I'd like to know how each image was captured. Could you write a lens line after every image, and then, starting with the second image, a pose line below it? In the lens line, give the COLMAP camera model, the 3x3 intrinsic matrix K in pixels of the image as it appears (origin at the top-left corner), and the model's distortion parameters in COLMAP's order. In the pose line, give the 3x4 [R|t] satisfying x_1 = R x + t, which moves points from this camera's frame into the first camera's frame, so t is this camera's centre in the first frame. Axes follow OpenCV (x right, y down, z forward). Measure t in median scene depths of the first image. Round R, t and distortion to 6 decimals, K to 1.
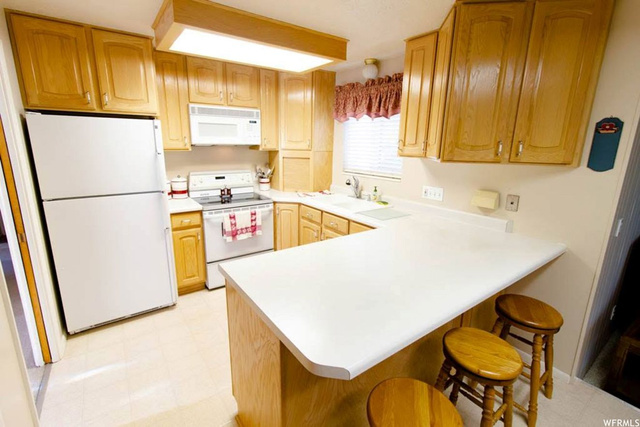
lens RADIAL K [[295.3, 0, 319.1], [0, 295.3, 210.4], [0, 0, 1]] dist [-0.003550, 0.000100]
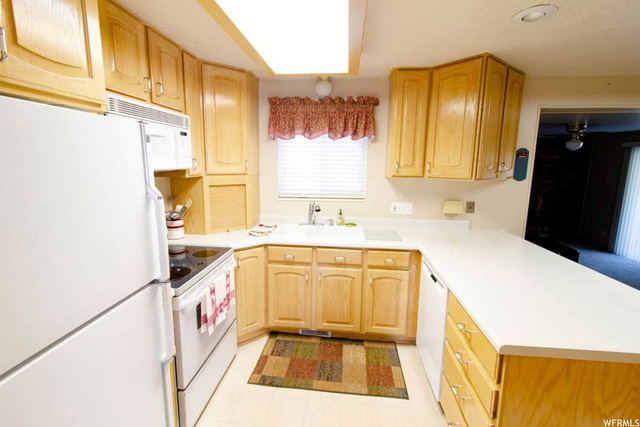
lens RADIAL K [[295.3, 0, 318.3], [0, 295.3, 210.4], [0, 0, 1]] dist [-0.003550, 0.000100]
pose [[0.660142, -0.131180, 0.739598, -0.554861], [0.170811, 0.985052, 0.022255, -0.110611], [-0.731462, 0.111640, 0.672681, 0.412050]]
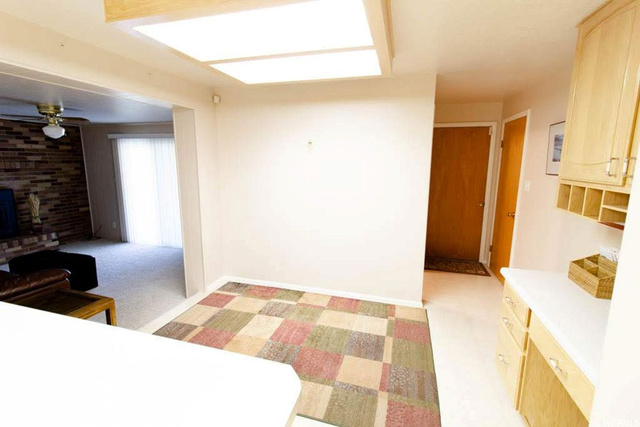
lens RADIAL K [[295.3, 0, 316.8], [0, 295.3, 209.9], [0, 0, 1]] dist [-0.003550, 0.000100]
pose [[-0.609827, -0.155282, 0.777173, -0.409598], [0.159371, 0.936559, 0.312182, -0.100840], [-0.776345, 0.314236, -0.546391, 0.388856]]
